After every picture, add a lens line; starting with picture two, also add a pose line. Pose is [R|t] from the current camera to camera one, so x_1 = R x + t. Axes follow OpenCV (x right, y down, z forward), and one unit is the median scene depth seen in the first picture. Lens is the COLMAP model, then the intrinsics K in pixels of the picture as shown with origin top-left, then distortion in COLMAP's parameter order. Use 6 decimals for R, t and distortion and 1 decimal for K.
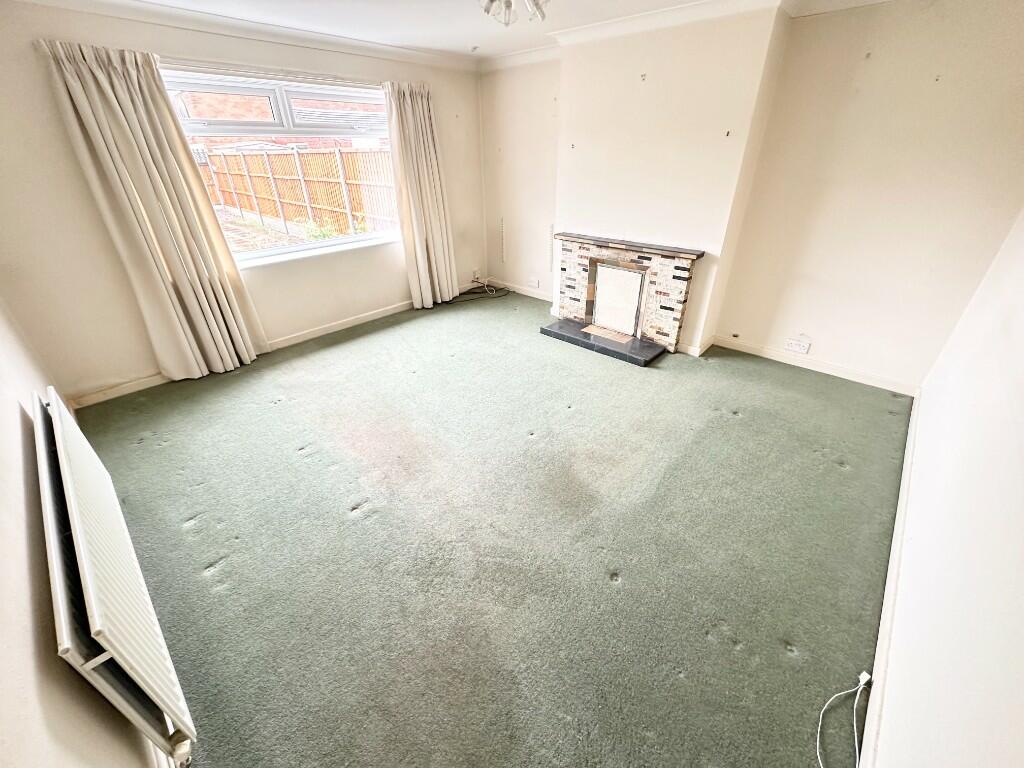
lens RADIAL K [[407.4, 0, 513.1], [0, 407.4, 382.5], [0, 0, 1]] dist [0.000825, 0.000200]
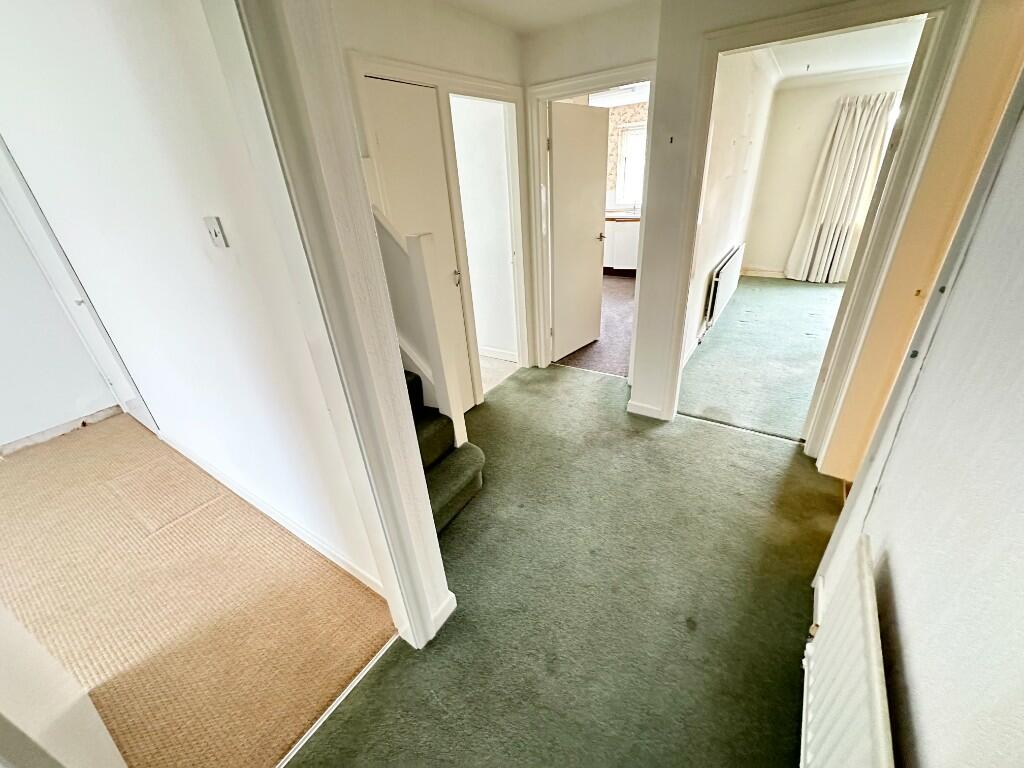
lens RADIAL K [[407.4, 0, 512.7], [0, 407.4, 379.9], [0, 0, 1]] dist [0.000825, 0.000200]
pose [[0.161294, 0.442134, -0.882327, 0.883478], [-0.429723, 0.836295, 0.340512, 0.322280], [0.888438, 0.324234, 0.324885, -0.595097]]
